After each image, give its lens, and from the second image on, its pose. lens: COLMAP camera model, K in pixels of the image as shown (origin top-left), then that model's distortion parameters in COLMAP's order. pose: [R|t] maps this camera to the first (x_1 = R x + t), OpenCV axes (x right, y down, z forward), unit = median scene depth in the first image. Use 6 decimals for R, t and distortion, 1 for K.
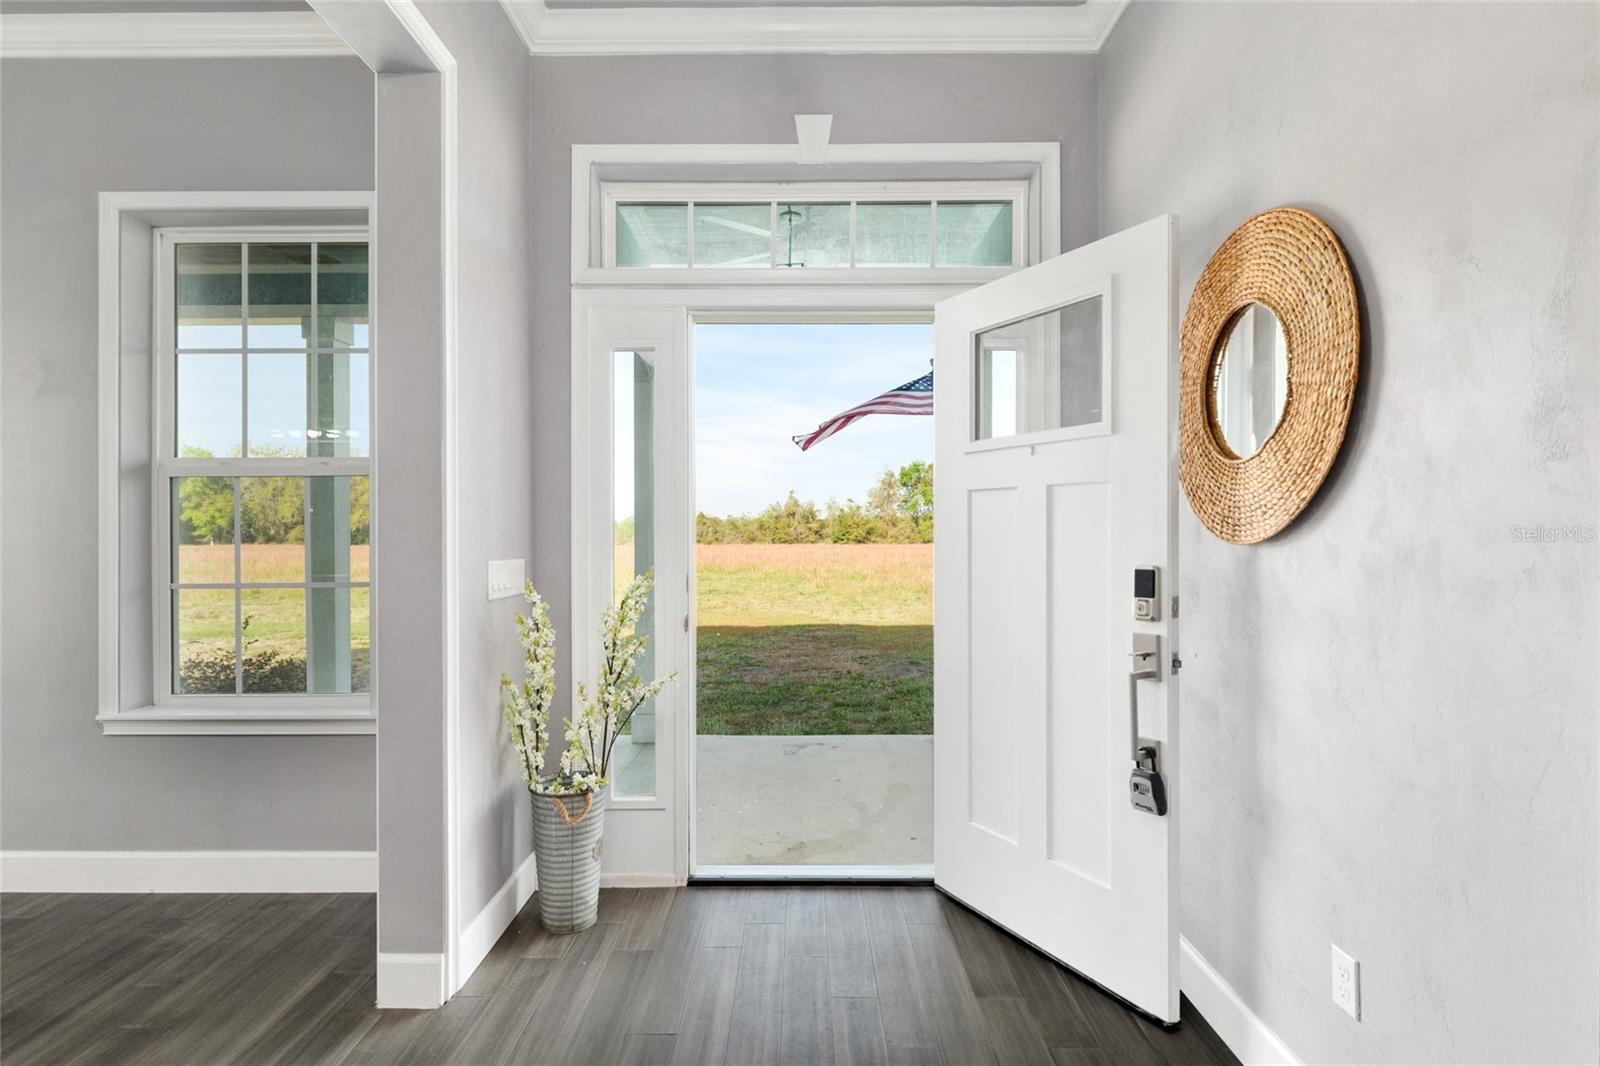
lens RADIAL K [[786.9, 0, 800.6], [0, 786.9, 529.3], [0, 0, 1]] dist [-0.000767, -0.000243]
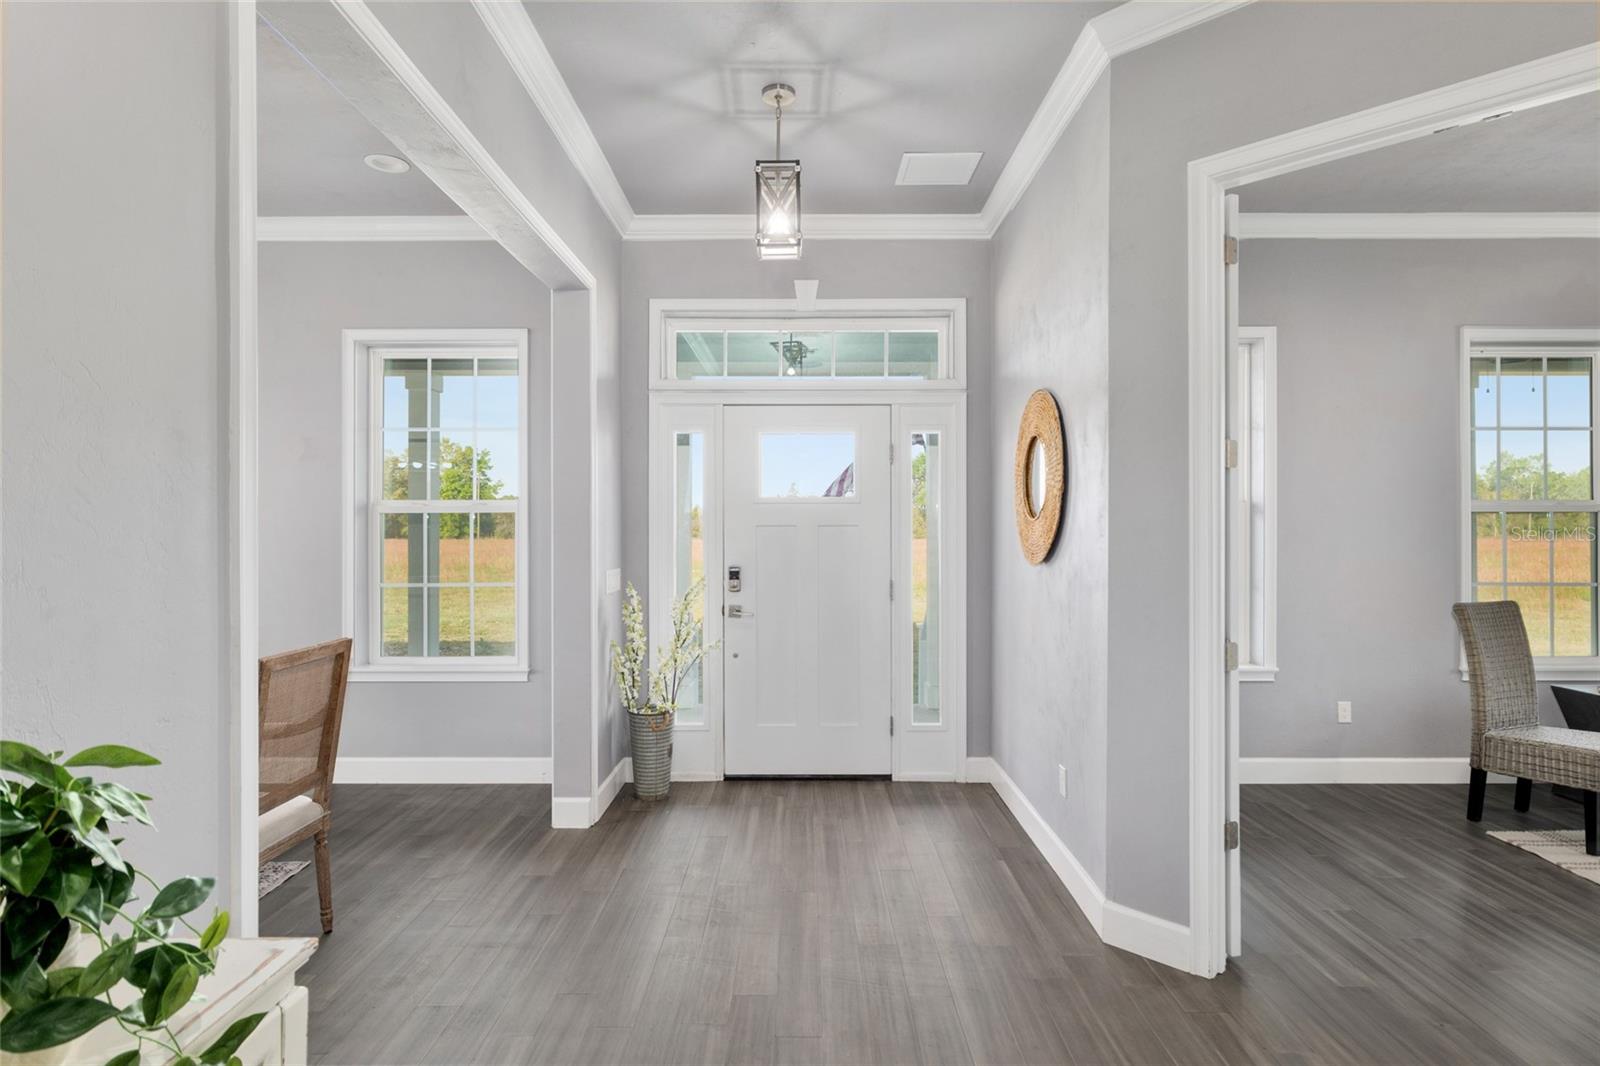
lens RADIAL K [[736.9, 0, 798.4], [0, 736.9, 531.4], [0, 0, 1]] dist [0.000808, 0.000021]
pose [[0.999996, 0.001439, -0.002312, 0.005822], [-0.001440, 0.999999, -0.000426, -0.038451], [0.002311, 0.000430, 0.999997, -0.504281]]
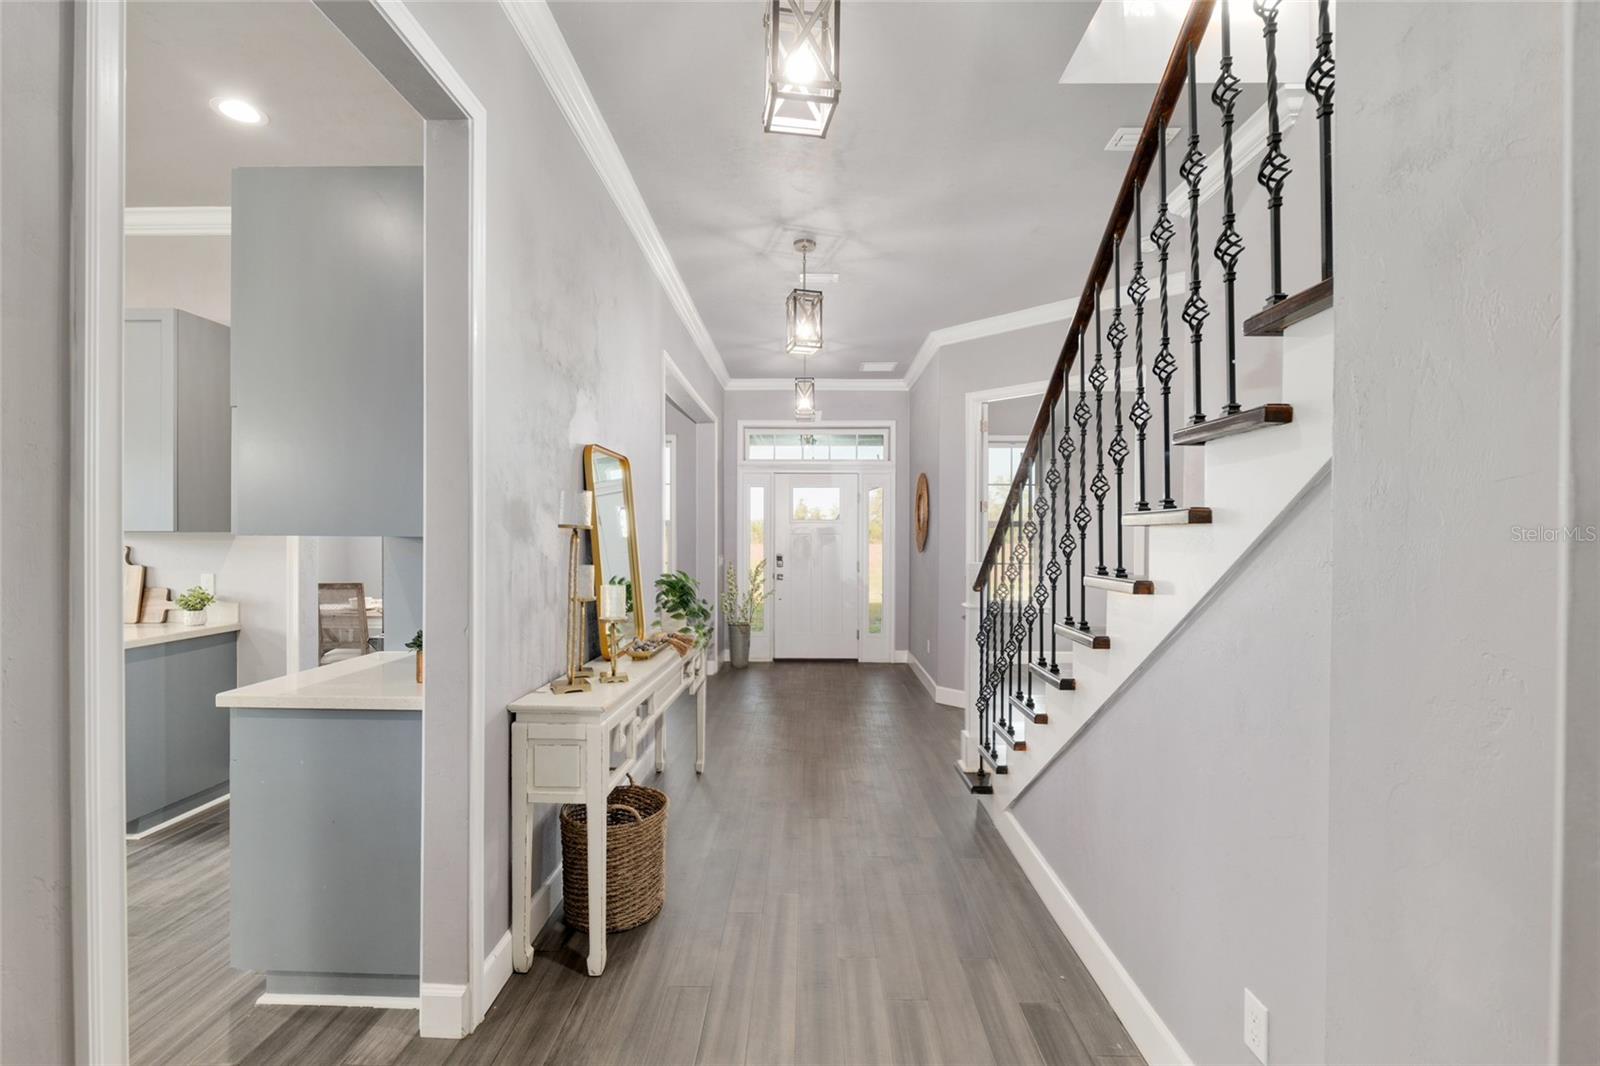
lens RADIAL K [[678.9, 0, 801.6], [0, 678.9, 531.4], [0, 0, 1]] dist [-0.001397, -0.000080]
pose [[0.999376, 0.007095, -0.034604, 0.060586], [-0.007757, 0.999789, -0.019038, -0.001133], [0.034461, 0.019294, 0.999220, -1.872464]]
